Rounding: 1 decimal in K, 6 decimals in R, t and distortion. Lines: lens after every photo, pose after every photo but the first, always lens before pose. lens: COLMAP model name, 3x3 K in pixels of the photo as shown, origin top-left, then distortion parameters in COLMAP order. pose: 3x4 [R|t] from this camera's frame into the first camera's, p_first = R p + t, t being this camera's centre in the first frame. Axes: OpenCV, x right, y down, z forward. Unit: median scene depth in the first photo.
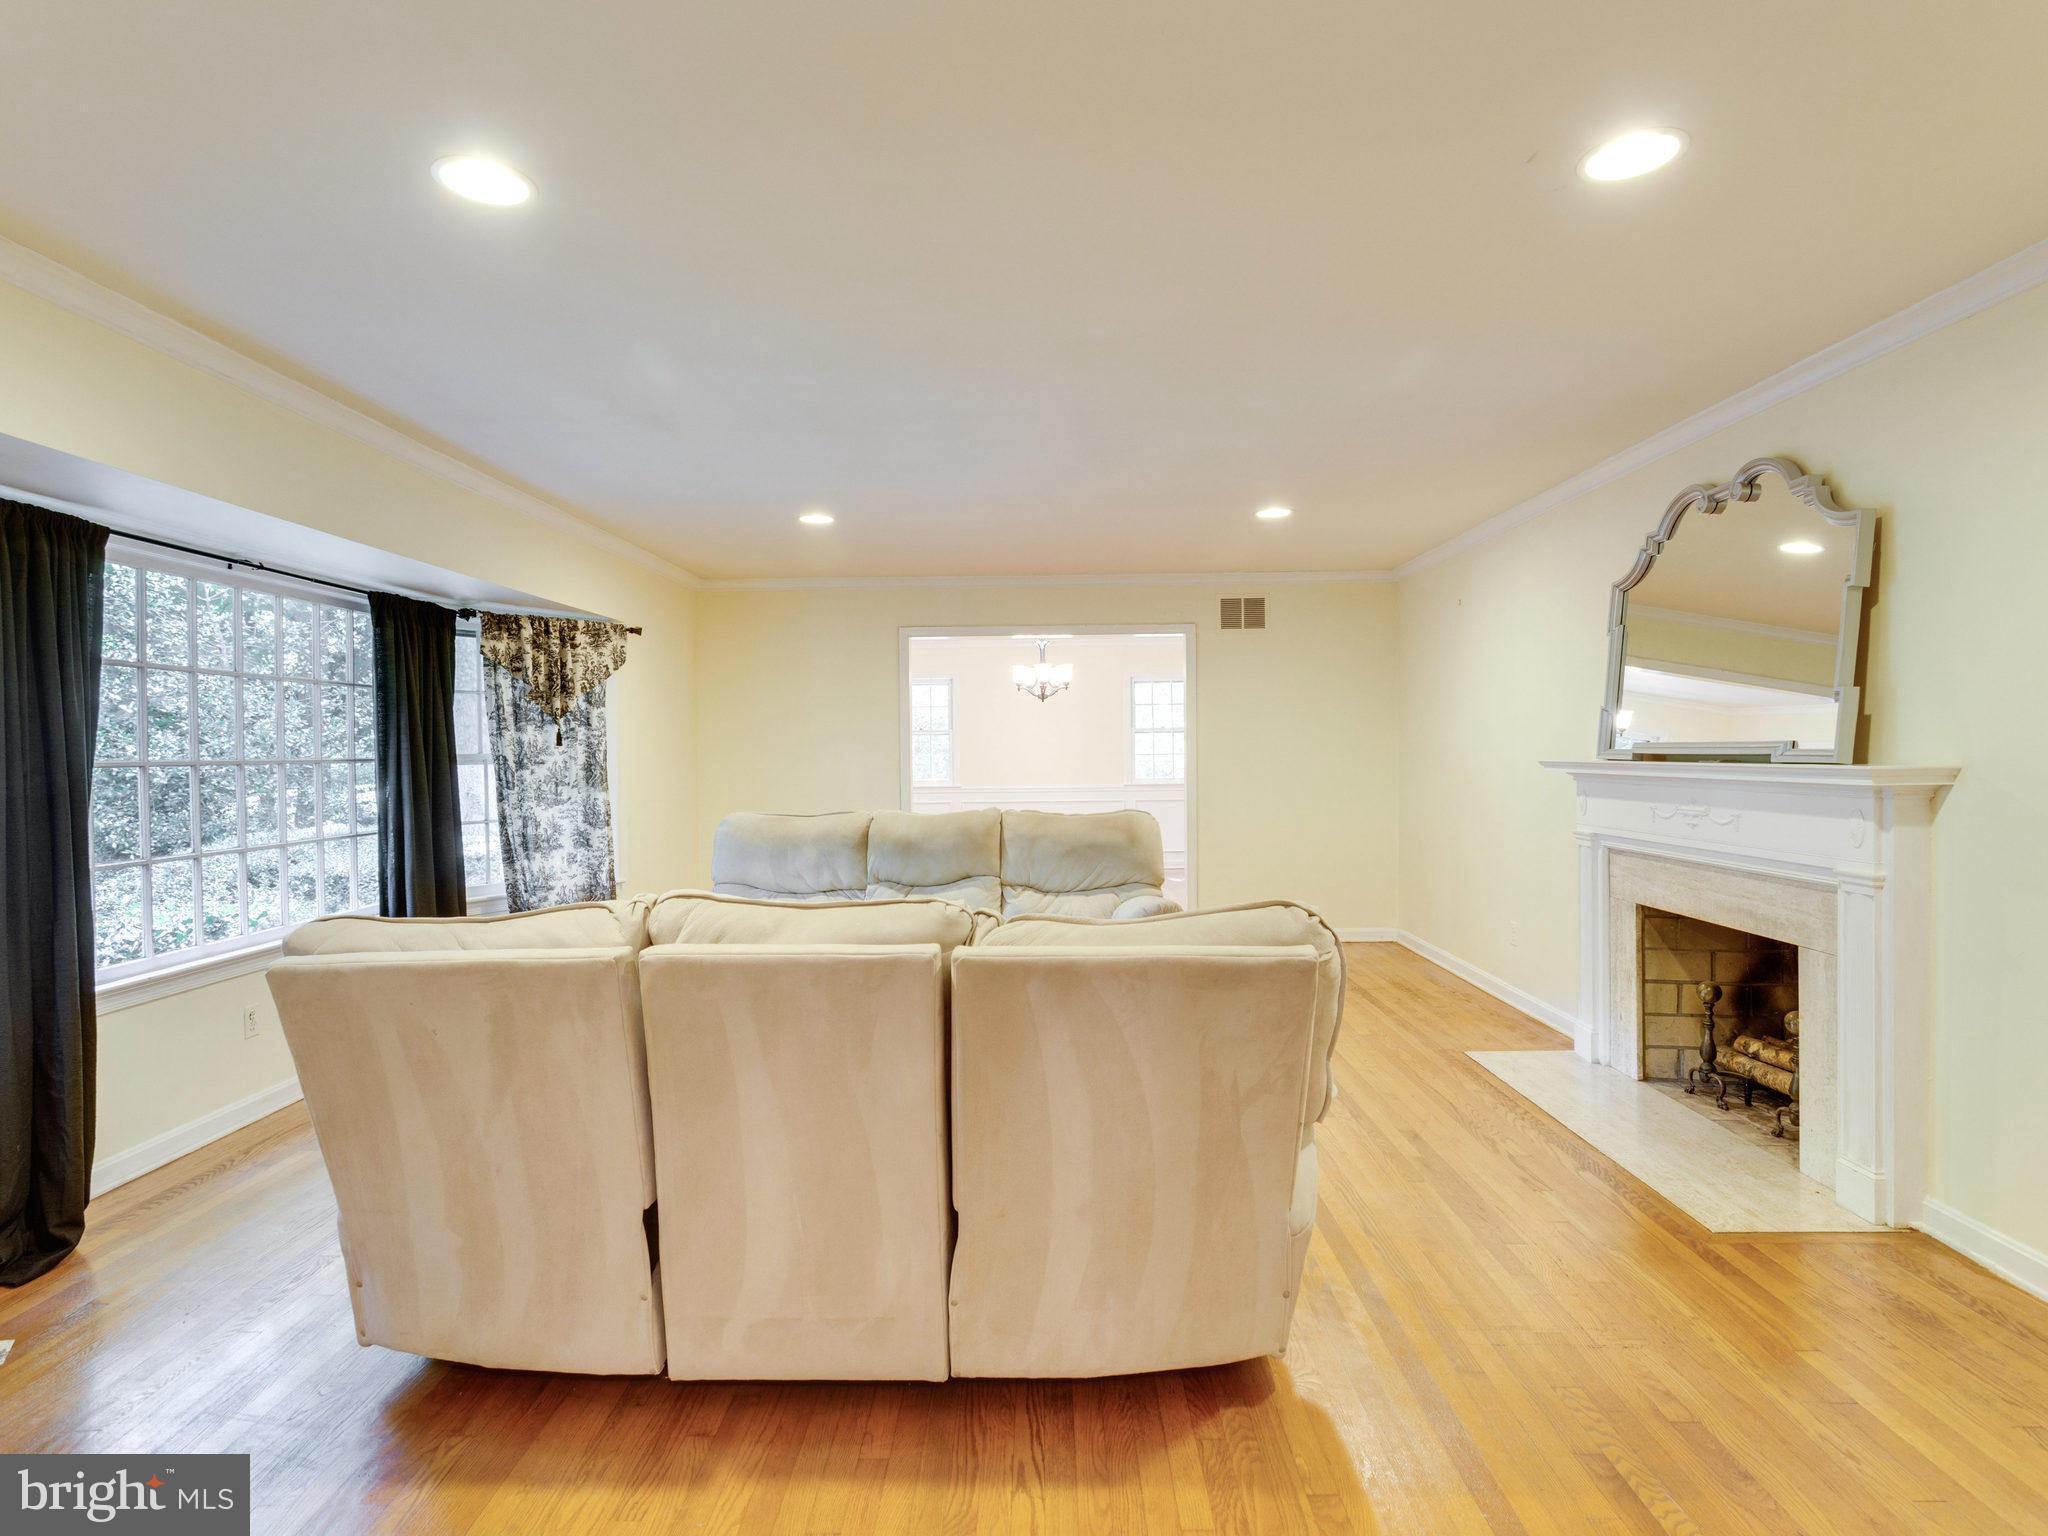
lens RADIAL K [[1101.2, 0, 992.1], [0, 1101.2, 788.5], [0, 0, 1]] dist [-0.000553, -0.000623]
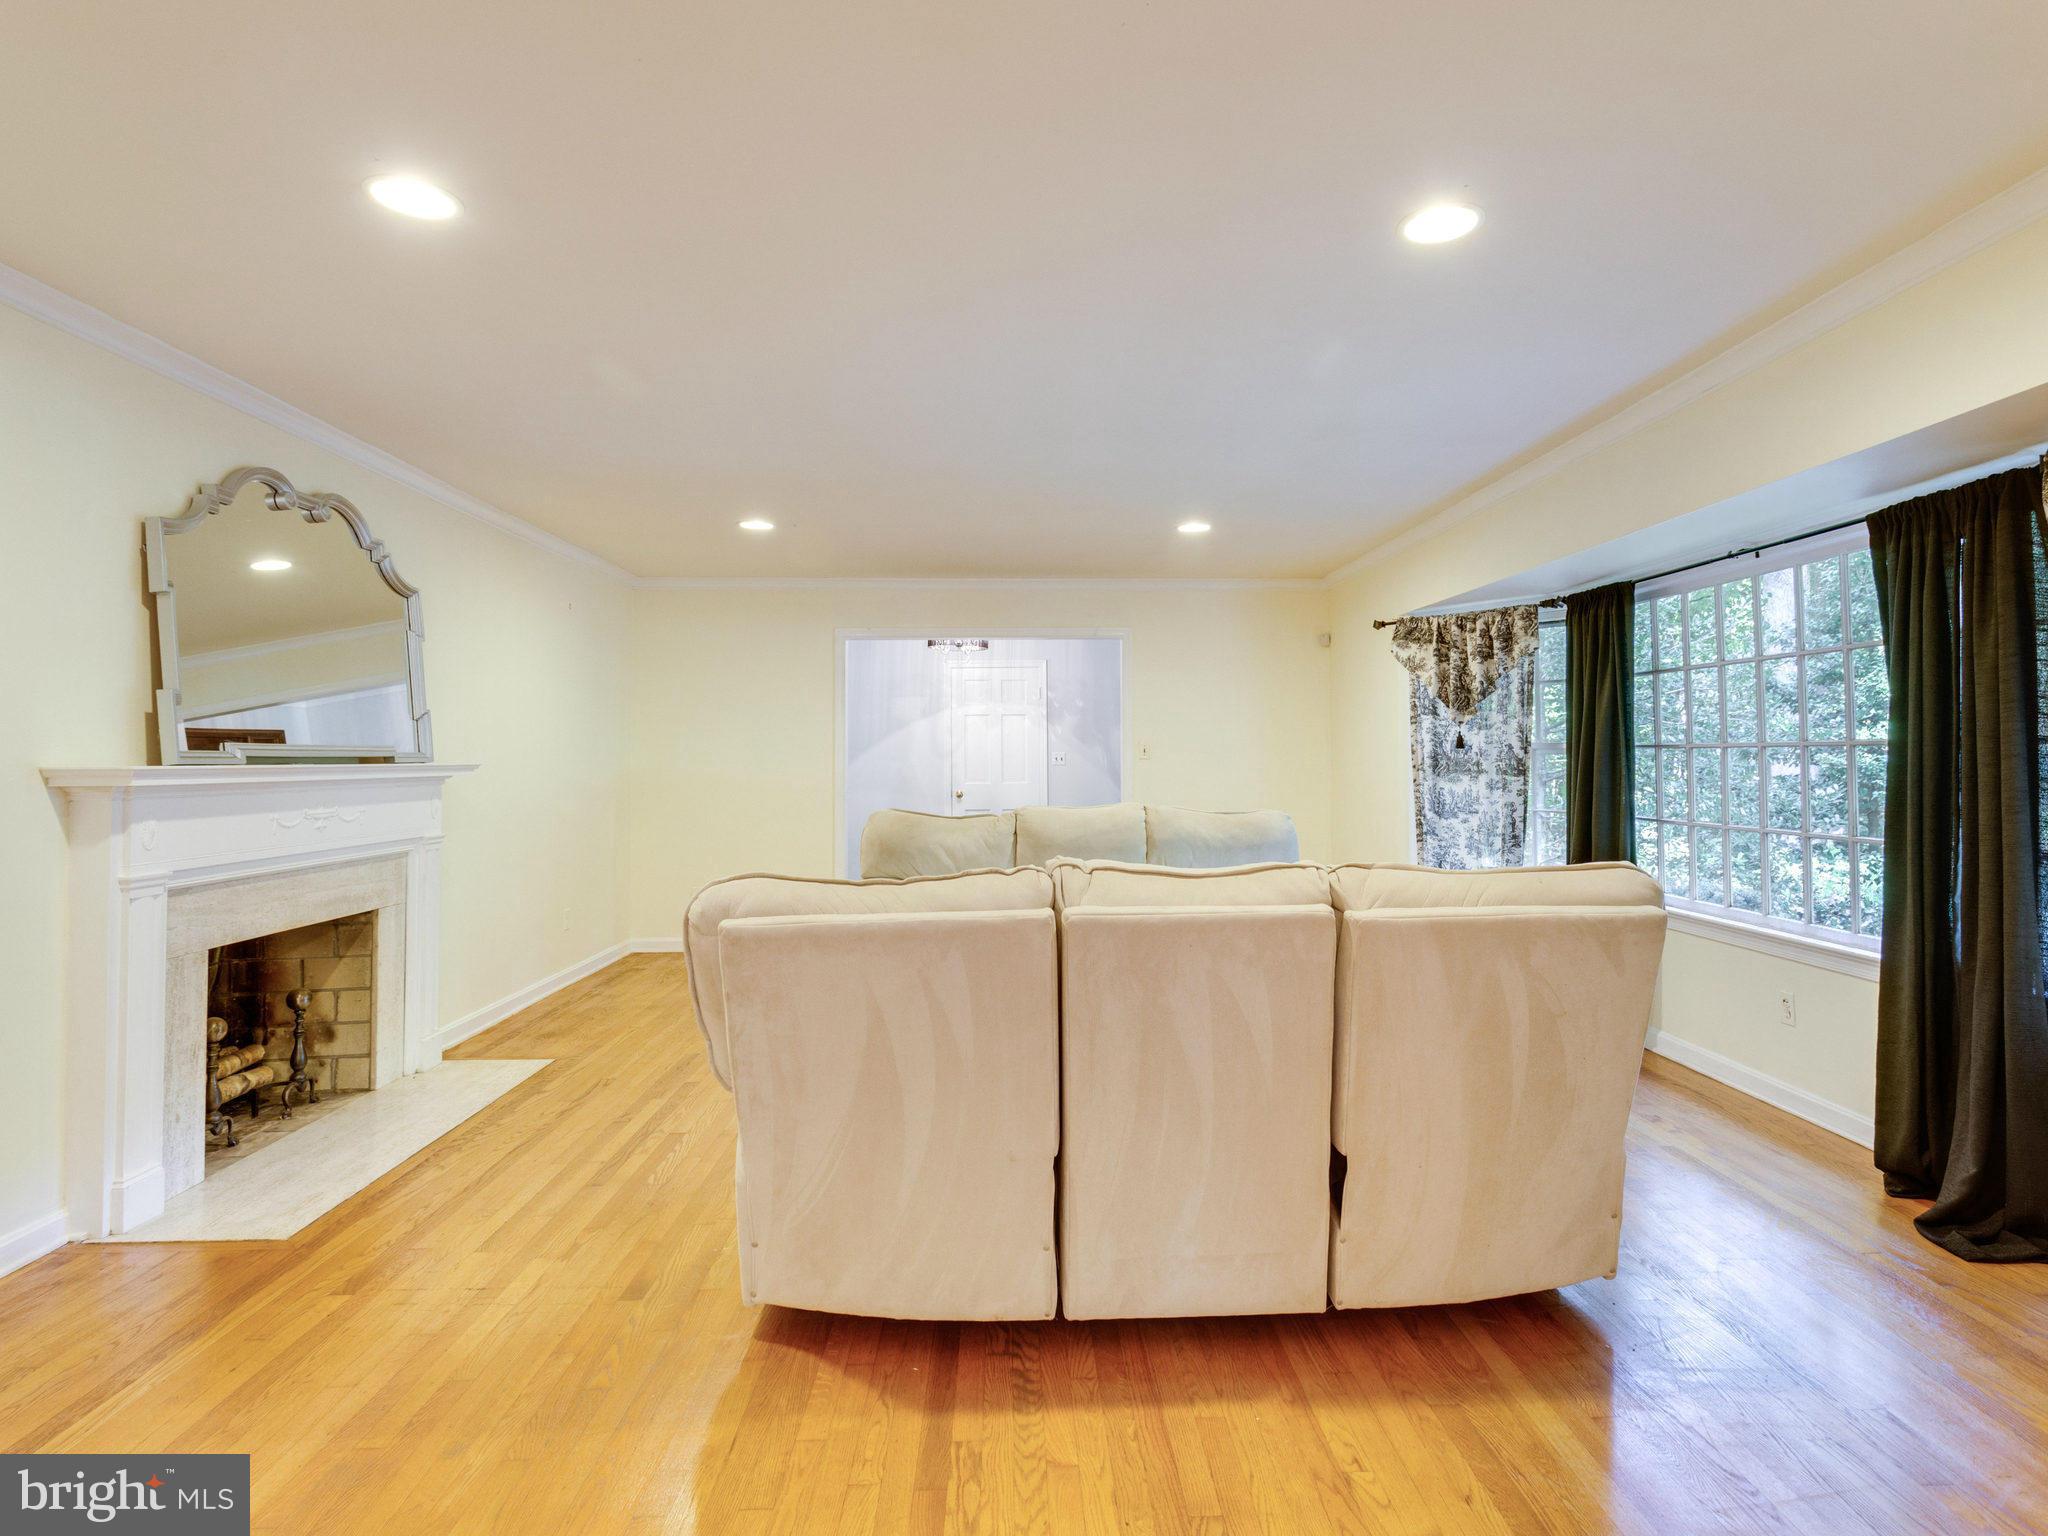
lens RADIAL K [[1101.2, 0, 992.1], [0, 1101.2, 788.5], [0, 0, 1]] dist [-0.000553, -0.000623]
pose [[-0.999416, 0.014752, -0.030836, 0.061988], [0.012763, 0.997886, 0.063722, -0.058738], [0.031711, 0.063291, -0.997491, 2.036003]]
